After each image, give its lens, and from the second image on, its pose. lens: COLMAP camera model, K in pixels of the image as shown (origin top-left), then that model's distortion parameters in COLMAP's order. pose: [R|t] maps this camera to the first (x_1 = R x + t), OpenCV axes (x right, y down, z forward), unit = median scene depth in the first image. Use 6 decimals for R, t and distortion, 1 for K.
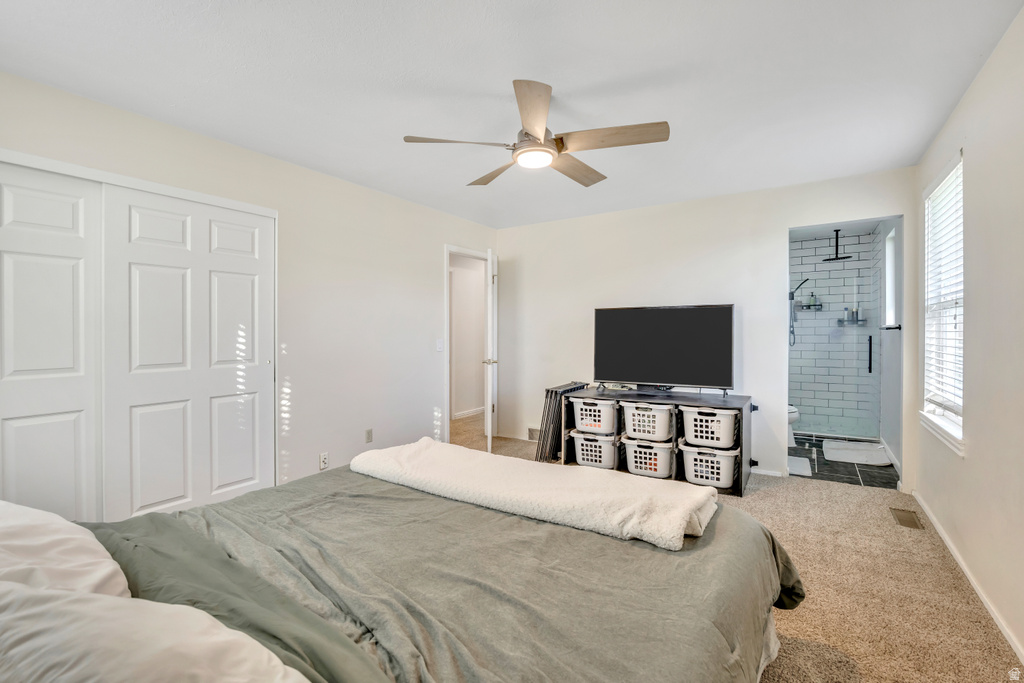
lens RADIAL K [[450.5, 0, 511.4], [0, 450.5, 338.6], [0, 0, 1]] dist [-0.012761, -0.001084]
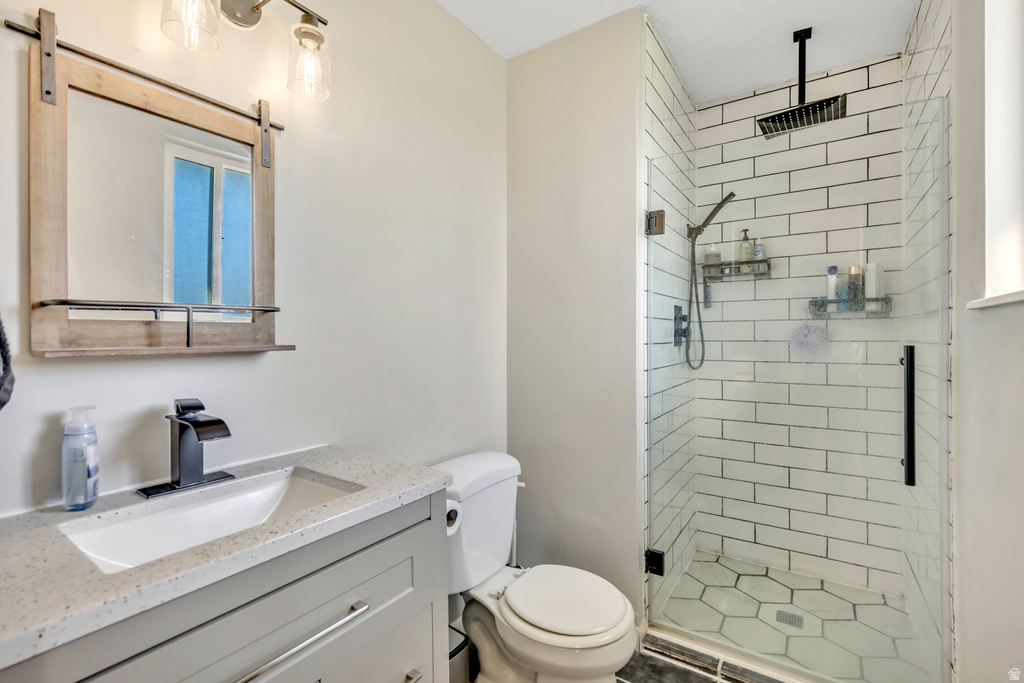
lens RADIAL K [[450.5, 0, 513.1], [0, 450.5, 338.6], [0, 0, 1]] dist [-0.012761, -0.001084]
pose [[0.999954, 0.001357, -0.009520, 0.487939], [-0.001384, 0.999995, -0.002895, -0.008634], [0.009516, 0.002908, 0.999950, 0.628263]]
